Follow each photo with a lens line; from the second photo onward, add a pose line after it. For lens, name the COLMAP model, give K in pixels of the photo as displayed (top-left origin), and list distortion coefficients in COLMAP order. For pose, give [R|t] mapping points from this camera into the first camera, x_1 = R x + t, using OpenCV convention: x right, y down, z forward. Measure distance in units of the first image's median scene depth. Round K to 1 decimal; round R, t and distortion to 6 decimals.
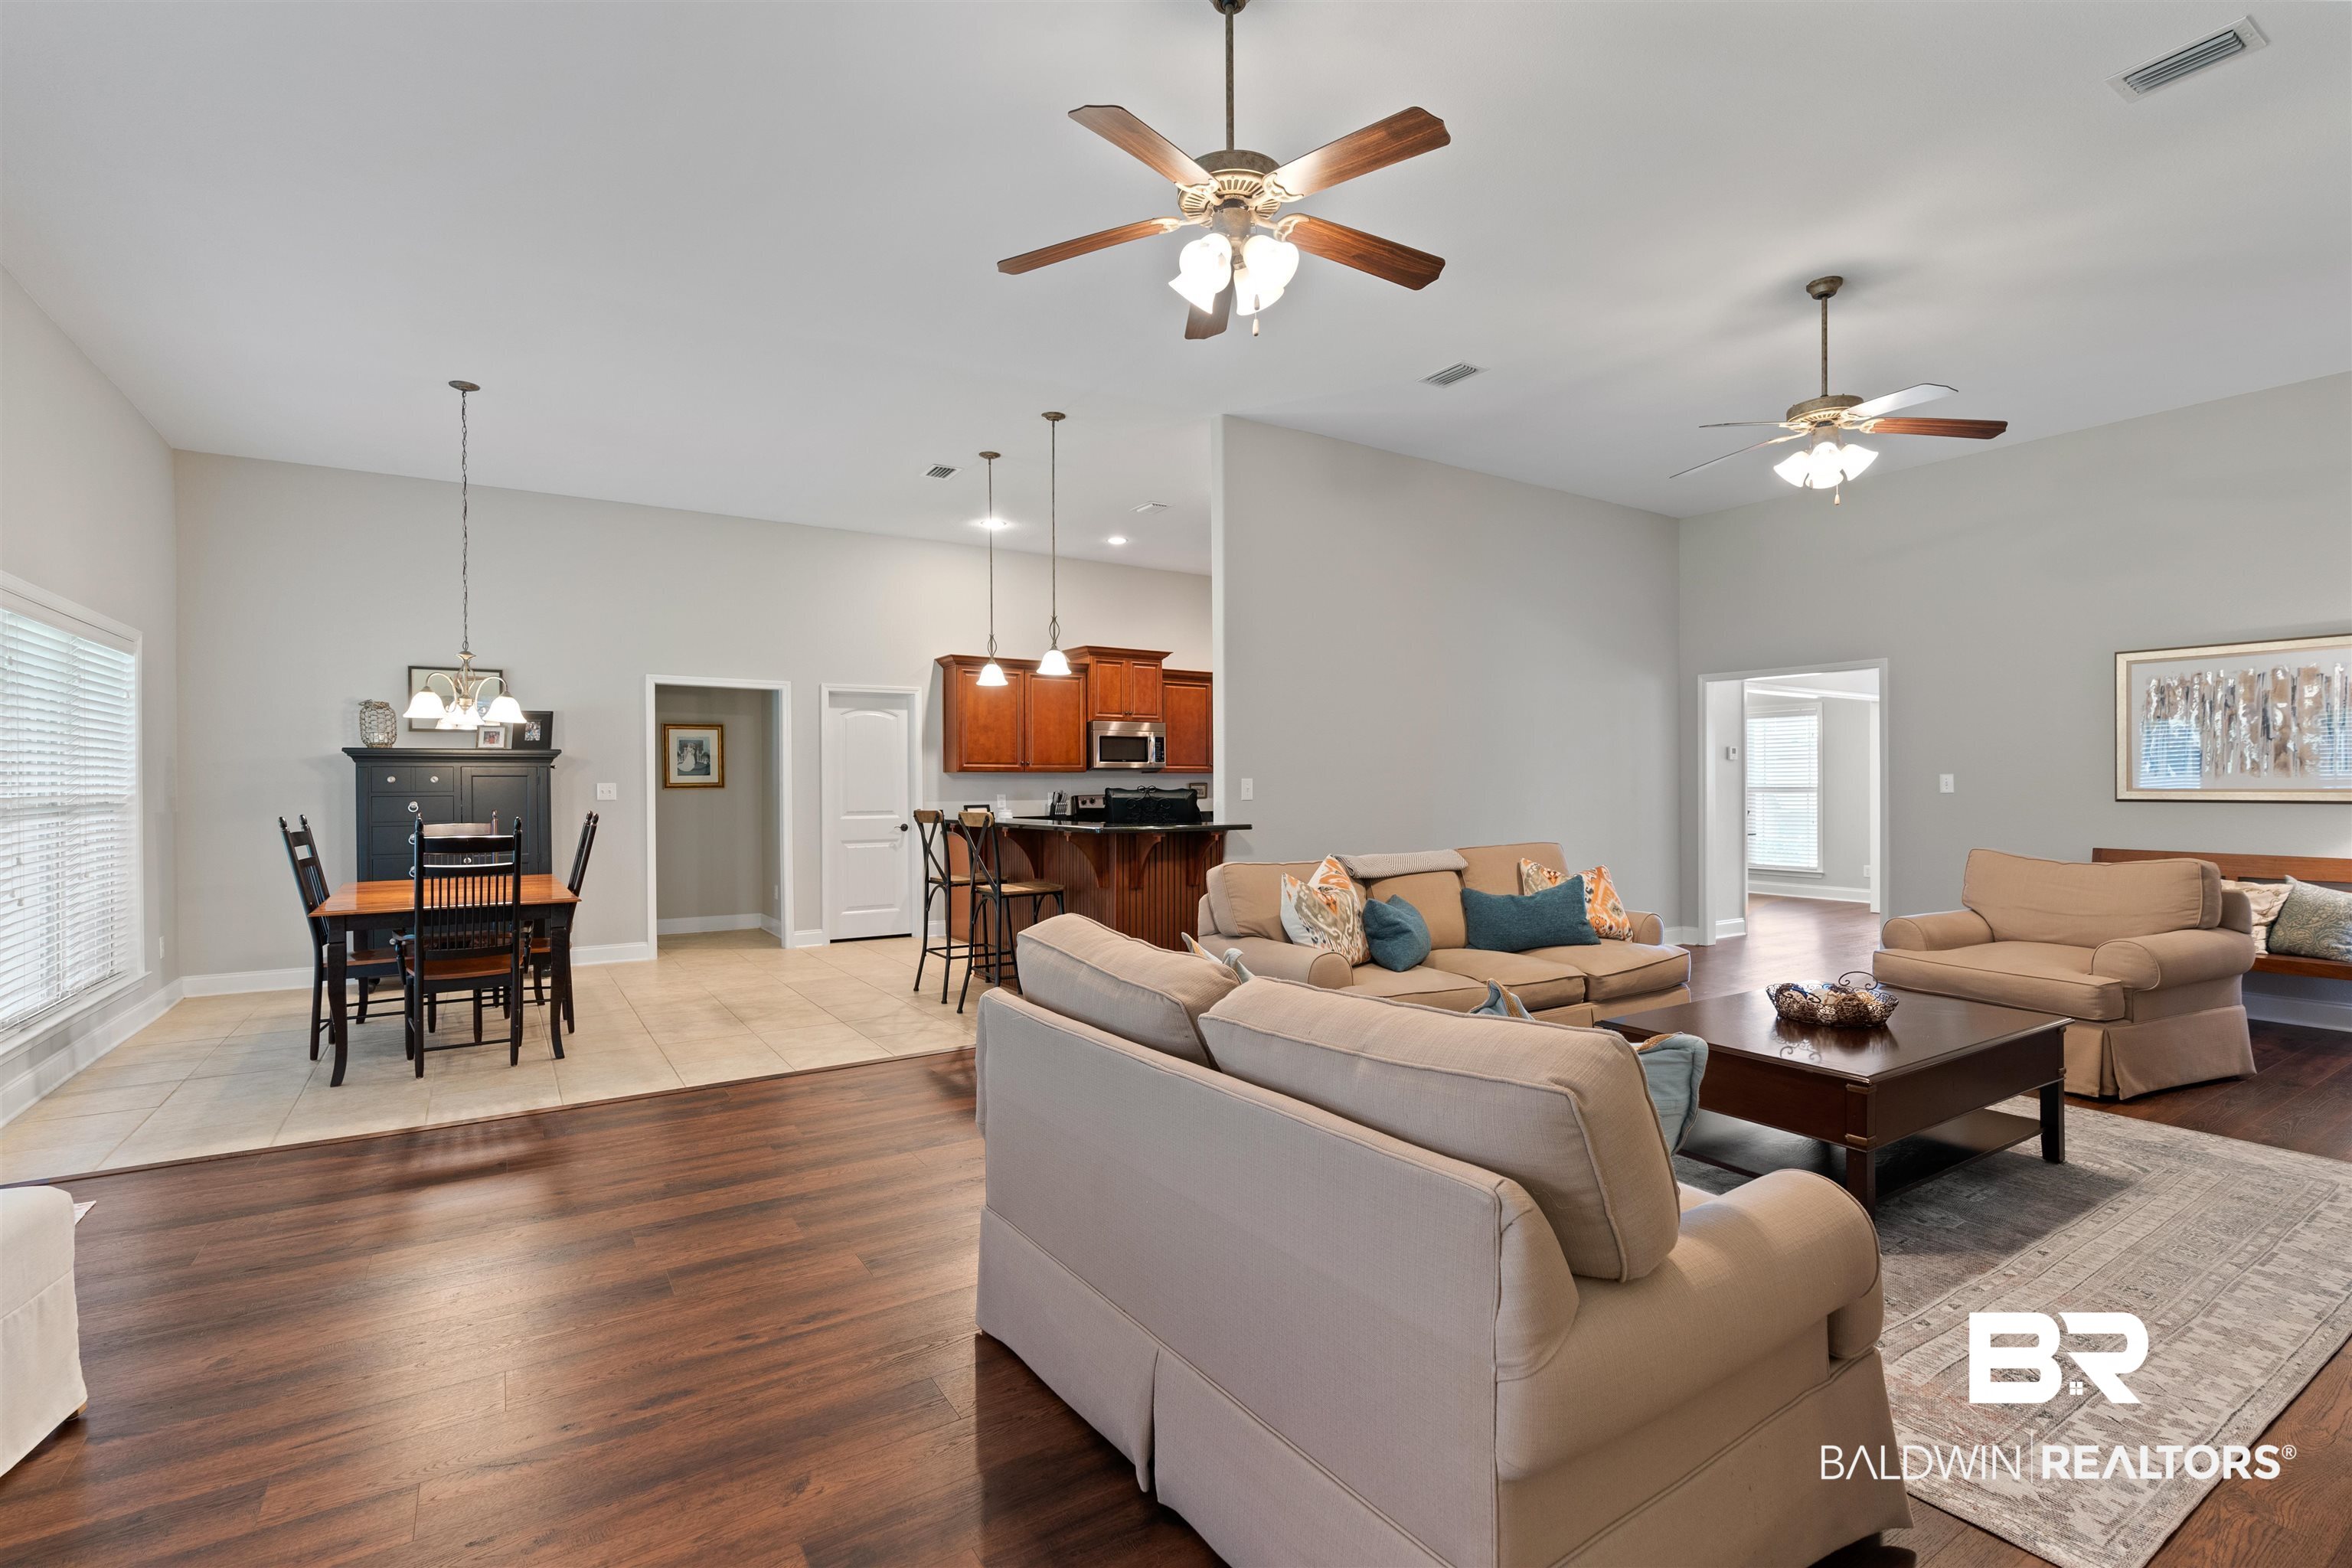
lens RADIAL K [[1065.2, 0, 1167.0], [0, 1065.2, 786.5], [0, 0, 1]] dist [-0.014387, 0.000765]
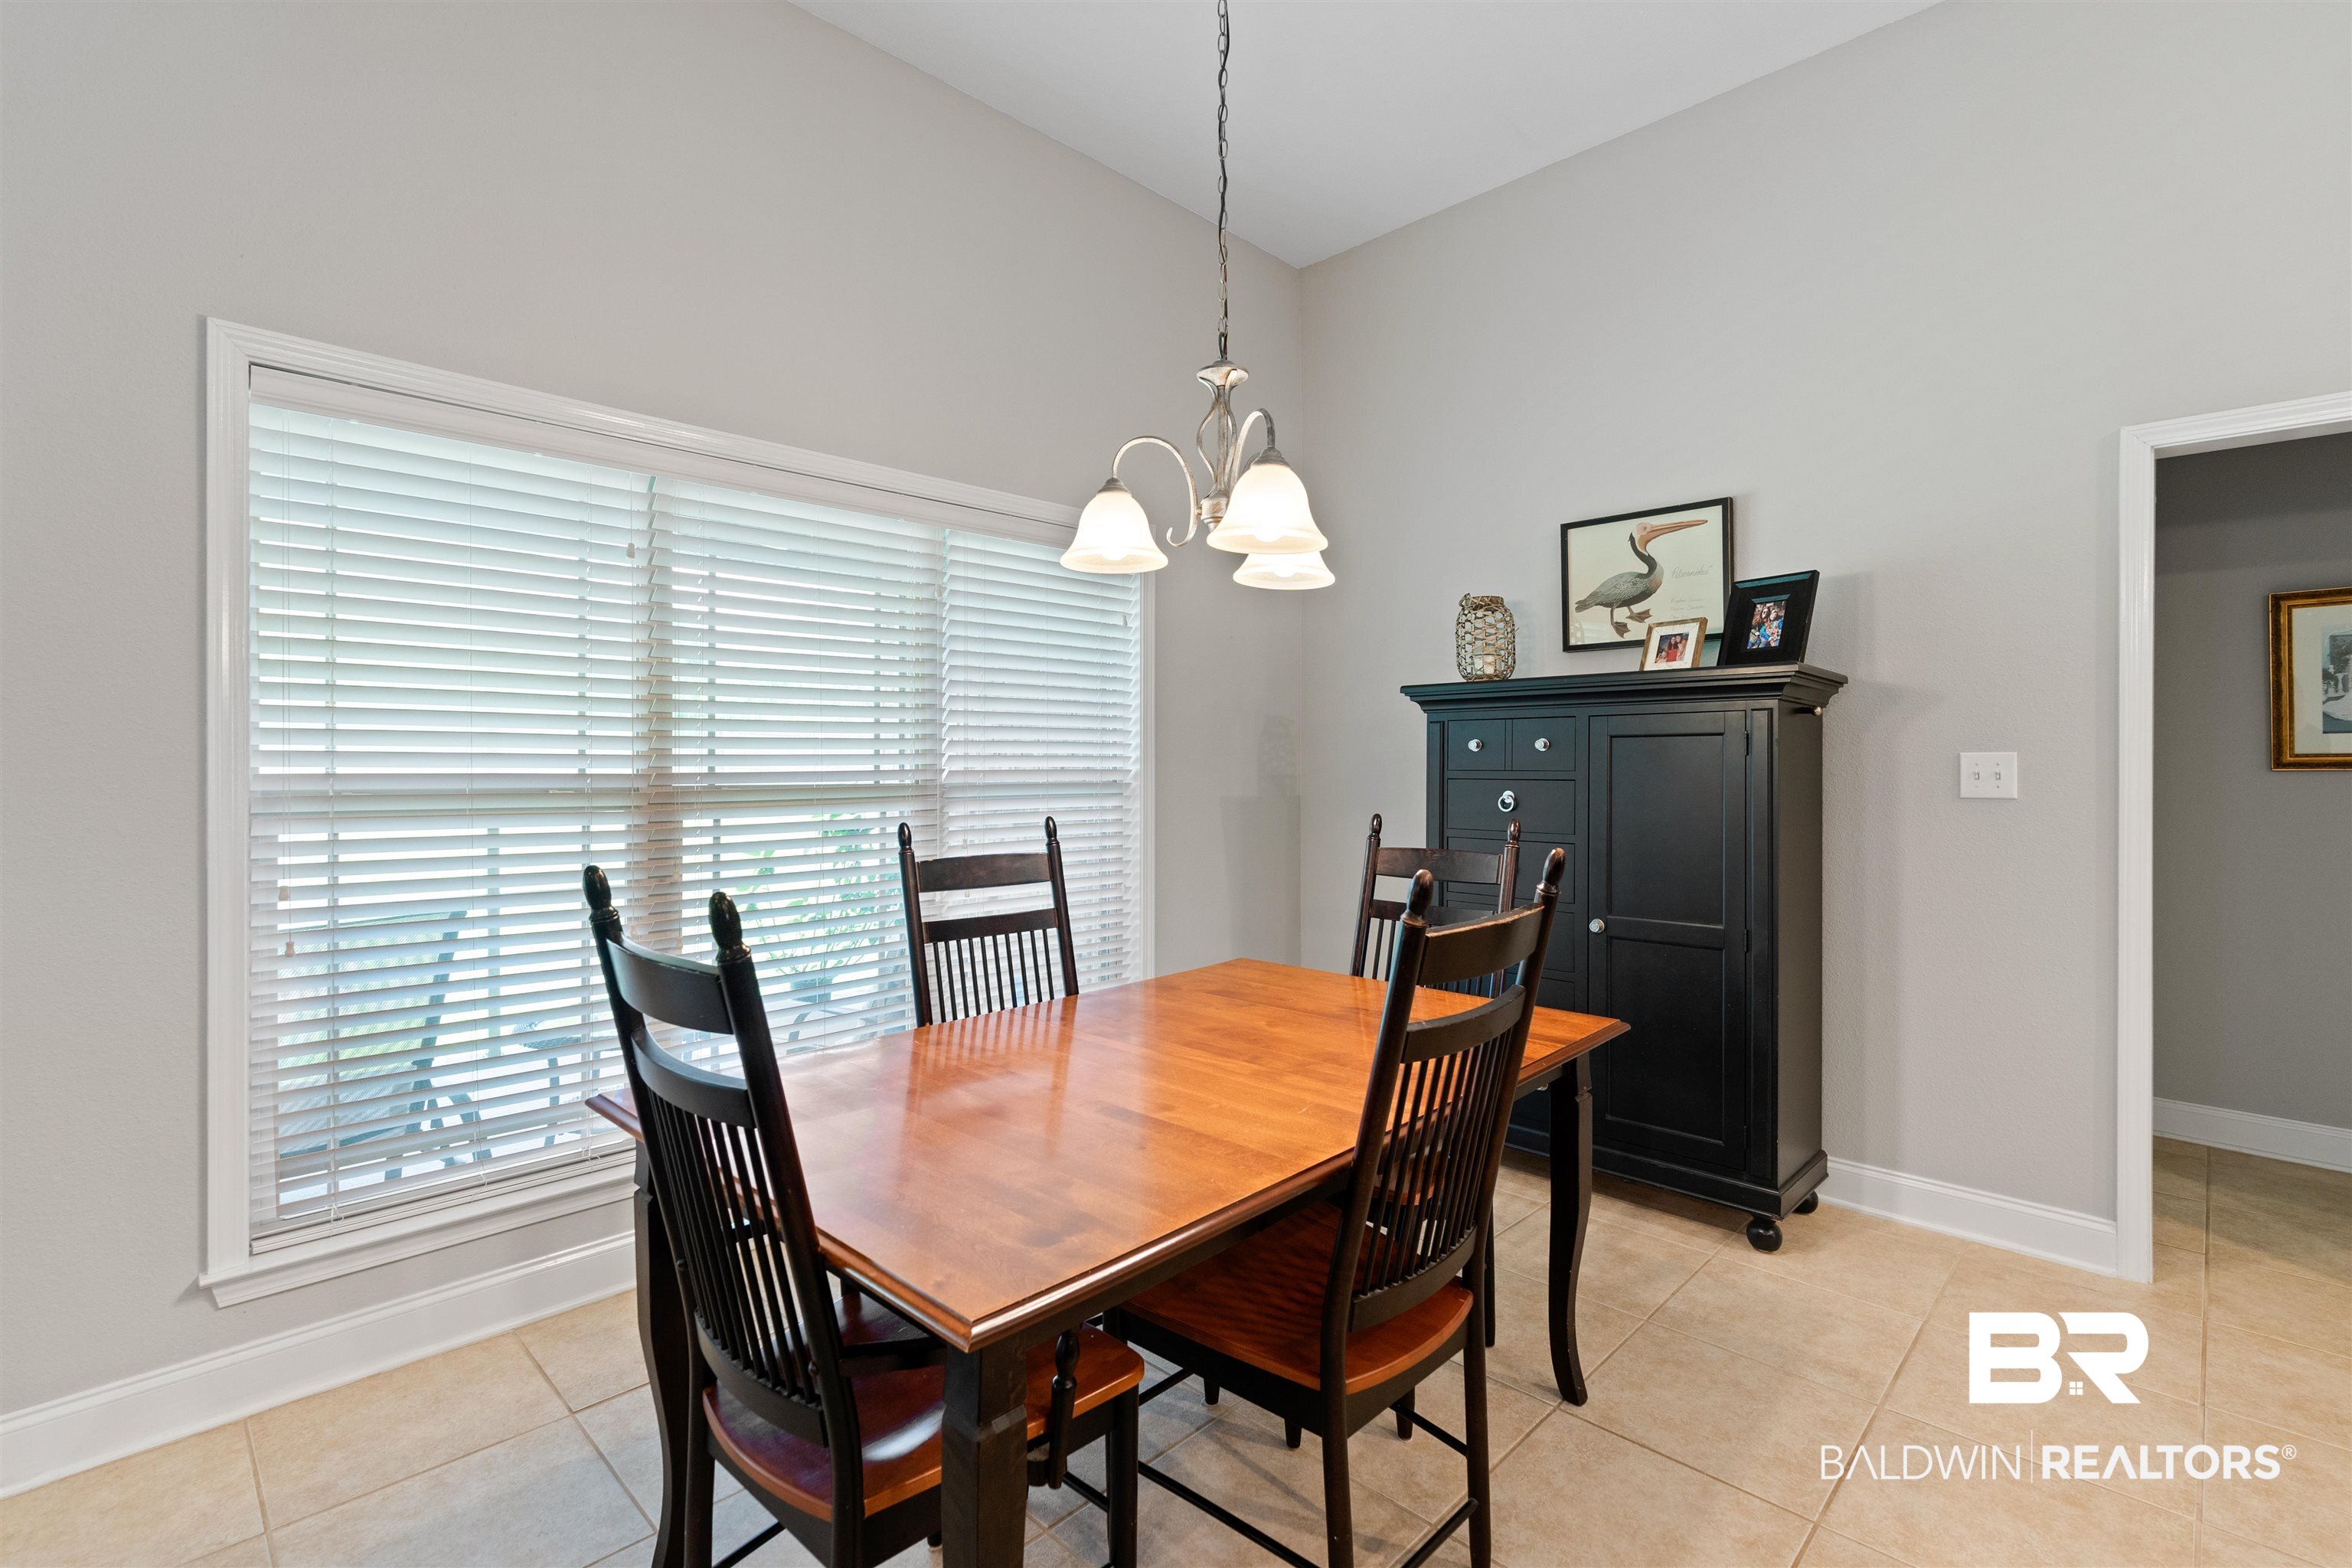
lens RADIAL K [[1065.2, 0, 1176.0], [0, 1065.2, 769.7], [0, 0, 1]] dist [-0.014387, 0.000765]
pose [[0.214227, 0.005866, -0.976766, -0.253268], [-0.006296, 0.999969, 0.004624, 0.003522], [0.976764, 0.005159, 0.214257, 0.705162]]
